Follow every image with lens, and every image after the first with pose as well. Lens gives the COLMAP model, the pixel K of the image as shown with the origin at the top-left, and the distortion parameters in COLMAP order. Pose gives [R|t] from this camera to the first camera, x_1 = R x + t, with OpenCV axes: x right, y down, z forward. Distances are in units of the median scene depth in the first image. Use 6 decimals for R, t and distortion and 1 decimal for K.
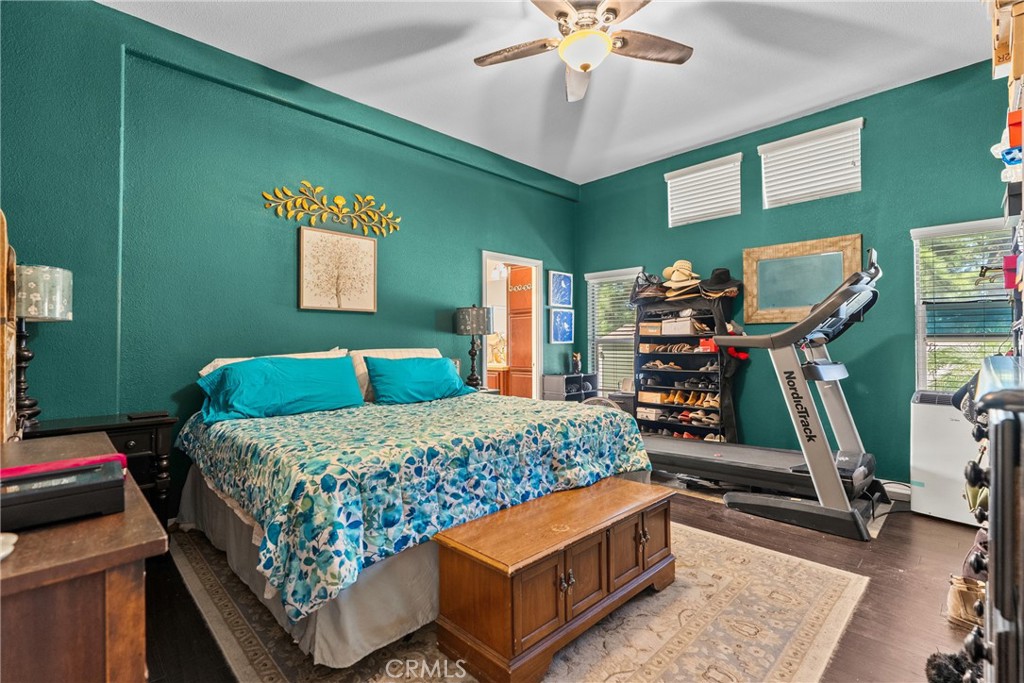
lens RADIAL K [[463.5, 0, 515.0], [0, 463.5, 338.6], [0, 0, 1]] dist [-0.005866, -0.000945]
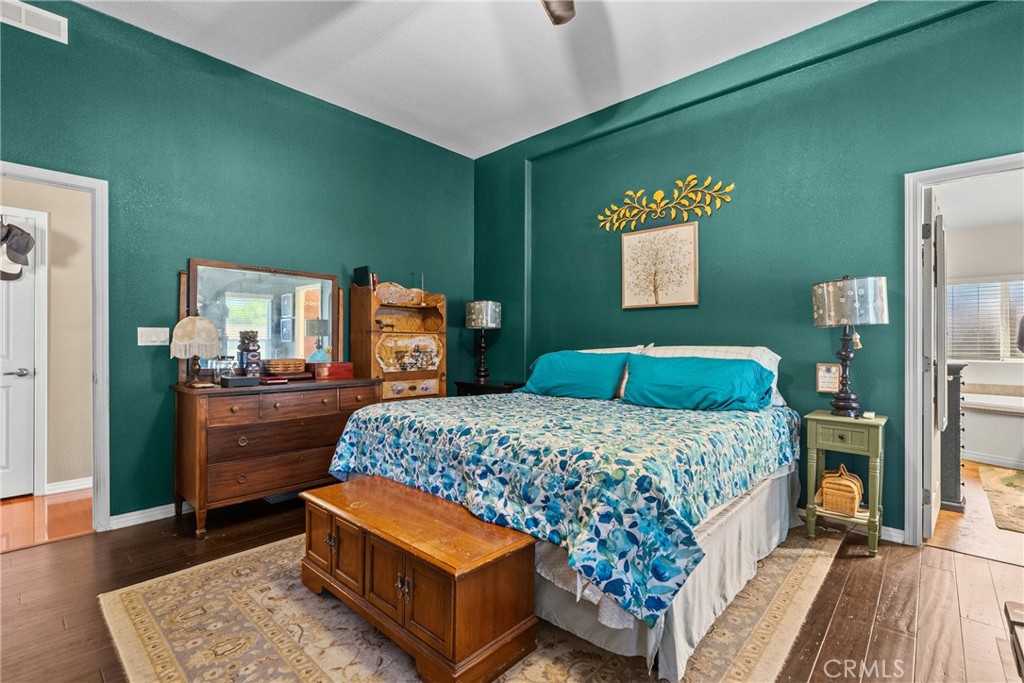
lens RADIAL K [[463.5, 0, 513.1], [0, 463.5, 341.5], [0, 0, 1]] dist [-0.005866, -0.000945]
pose [[0.053460, 0.006968, -0.998546, 0.923620], [0.014766, 0.999861, 0.007767, 0.003536], [0.998461, -0.015160, 0.053350, 0.974276]]
